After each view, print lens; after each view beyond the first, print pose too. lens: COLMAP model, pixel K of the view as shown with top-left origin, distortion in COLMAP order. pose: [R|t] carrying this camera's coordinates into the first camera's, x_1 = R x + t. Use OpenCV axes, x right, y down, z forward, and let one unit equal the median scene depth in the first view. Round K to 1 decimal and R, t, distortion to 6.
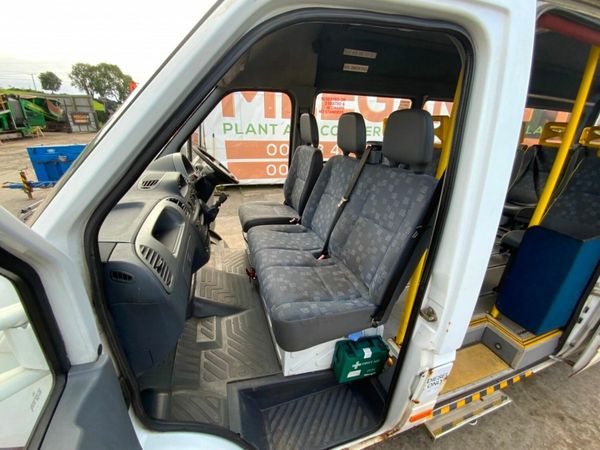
lens RADIAL K [[246.3, 0, 297.6], [0, 246.3, 224.6], [0, 0, 1]] dist [0.004796, -0.004158]
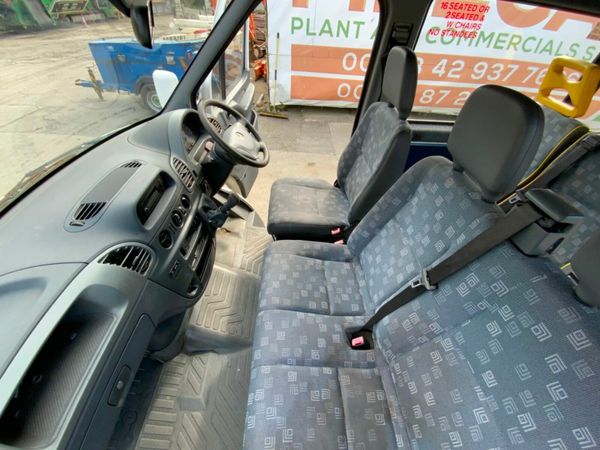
lens RADIAL K [[246.3, 0, 296.8], [0, 246.3, 222.4], [0, 0, 1]] dist [0.004796, -0.004158]
pose [[0.955339, 0.215481, -0.202227, 0.006668], [-0.137797, 0.930201, 0.340203, -0.242580], [0.261419, -0.297143, 0.918350, 0.335896]]
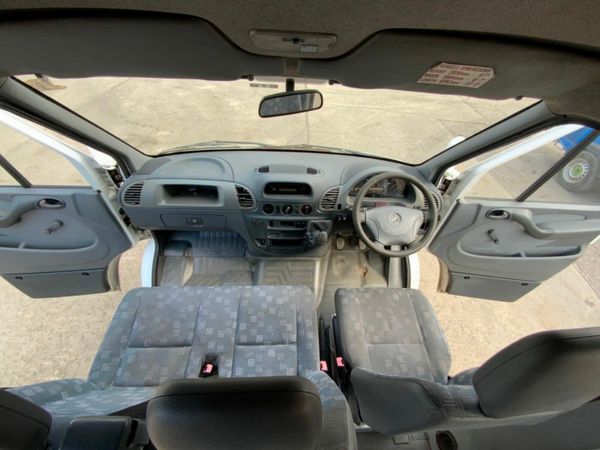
lens RADIAL K [[246.3, 0, 306.0], [0, 246.3, 219.2], [0, 0, 1]] dist [0.004796, -0.004158]
pose [[-0.273395, 0.638621, -0.719318, 0.182840], [-0.427255, 0.589367, 0.685638, -0.524330], [0.861805, 0.494782, 0.111724, 0.678183]]
